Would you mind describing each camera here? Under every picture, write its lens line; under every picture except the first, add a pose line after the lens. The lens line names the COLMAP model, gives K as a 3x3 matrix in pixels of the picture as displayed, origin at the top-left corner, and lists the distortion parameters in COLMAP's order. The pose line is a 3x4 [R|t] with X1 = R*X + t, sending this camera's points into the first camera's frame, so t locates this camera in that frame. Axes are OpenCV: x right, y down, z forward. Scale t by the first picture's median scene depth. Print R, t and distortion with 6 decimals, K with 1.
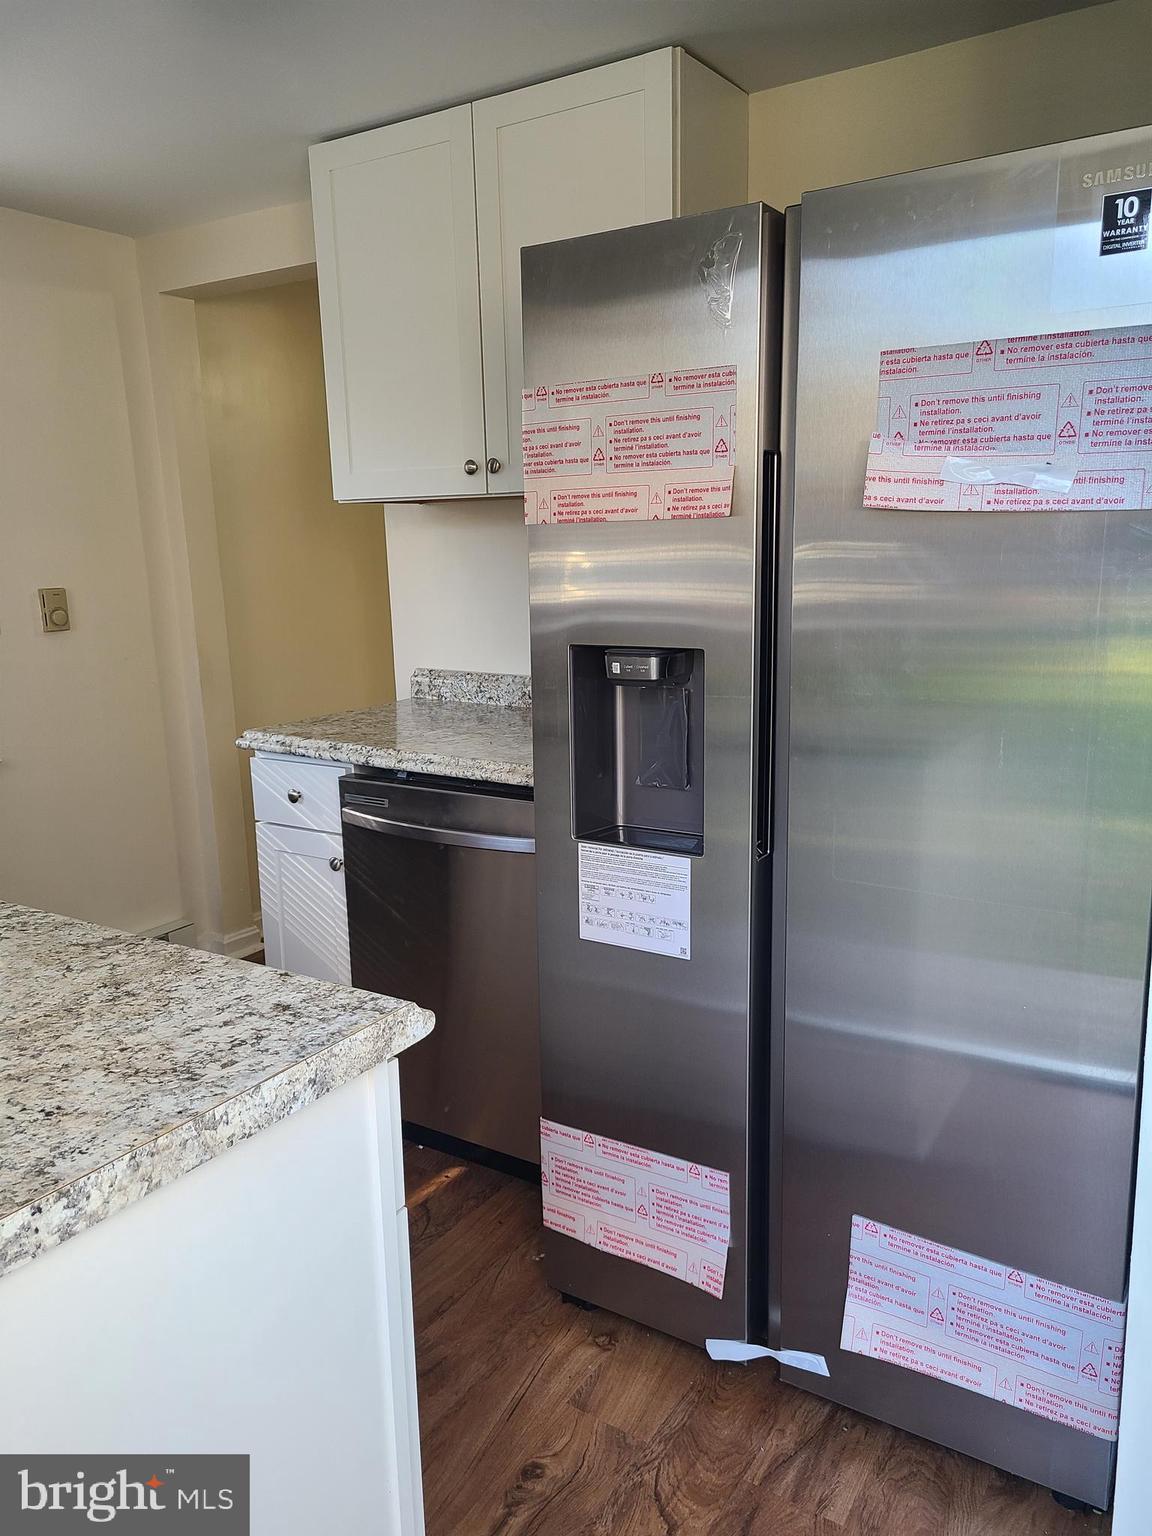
lens RADIAL K [[1130.4, 0, 576.4], [0, 1130.4, 780.0], [0, 0, 1]] dist [0.056886, -0.032622]
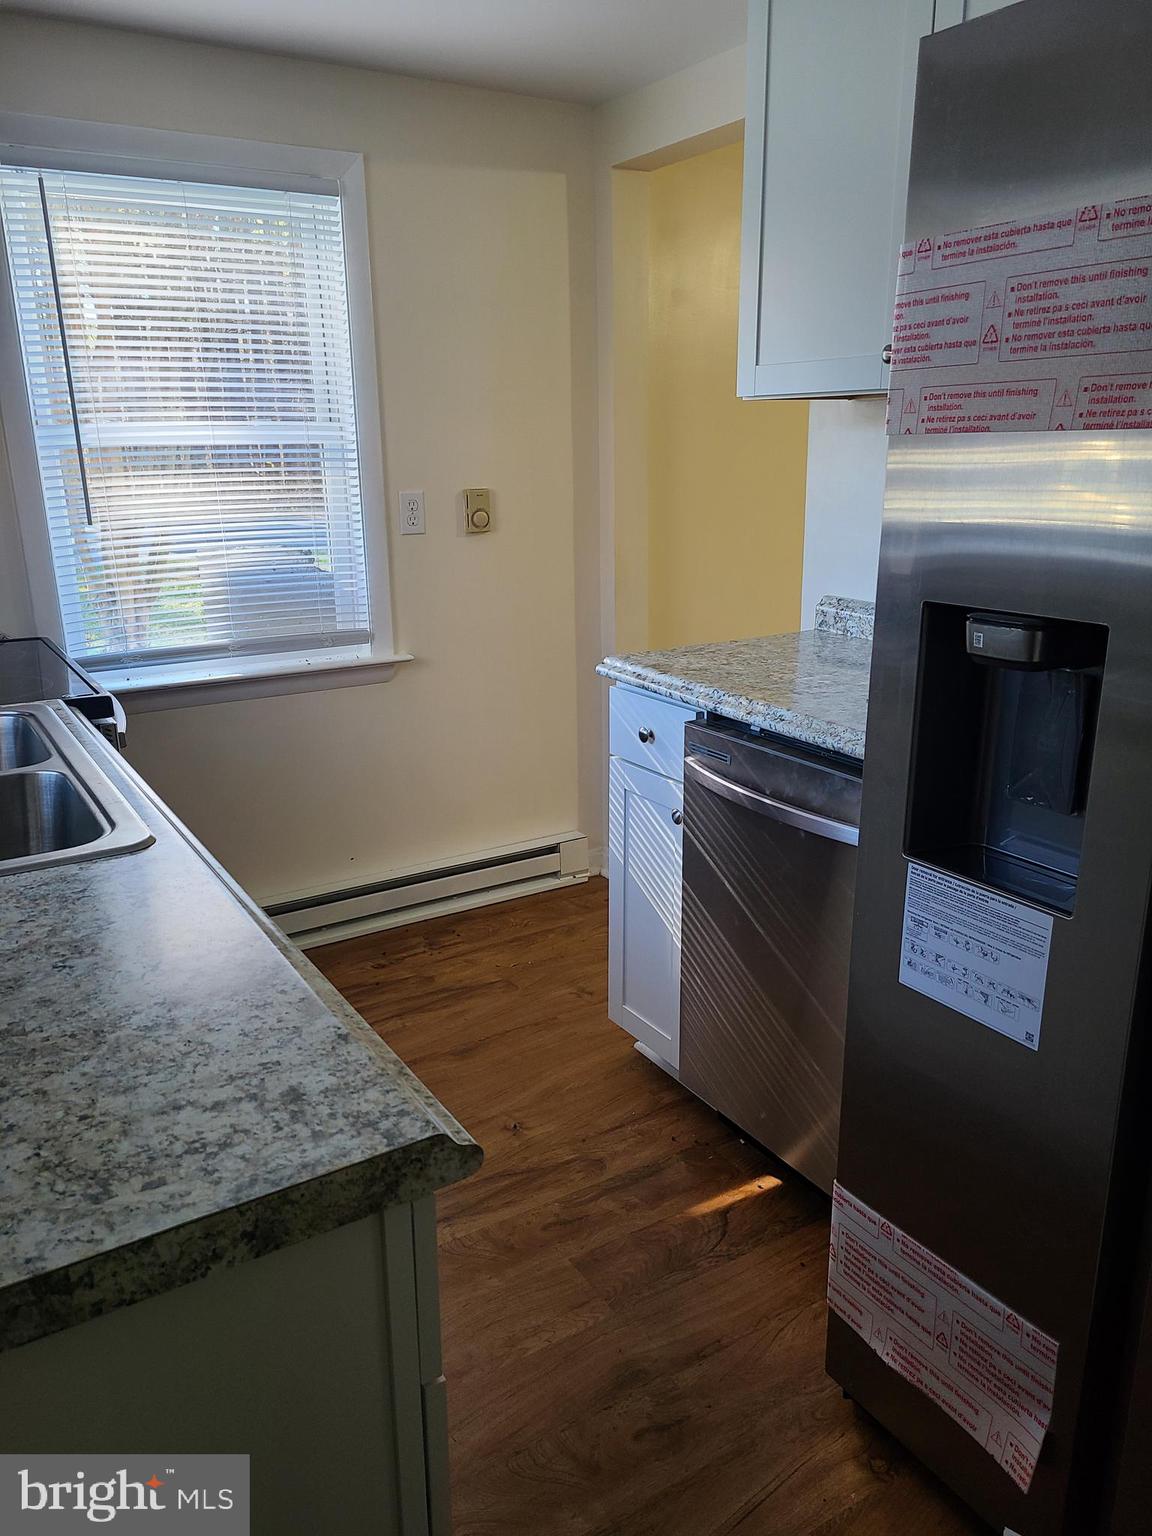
lens RADIAL K [[1145.7, 0, 570.4], [0, 1145.7, 776.7], [0, 0, 1]] dist [0.063617, -0.050723]
pose [[0.904085, 0.134468, -0.405645, 0.105394], [-0.100816, 0.989525, 0.103324, -0.059892], [0.415290, -0.052518, 0.908172, 0.211118]]
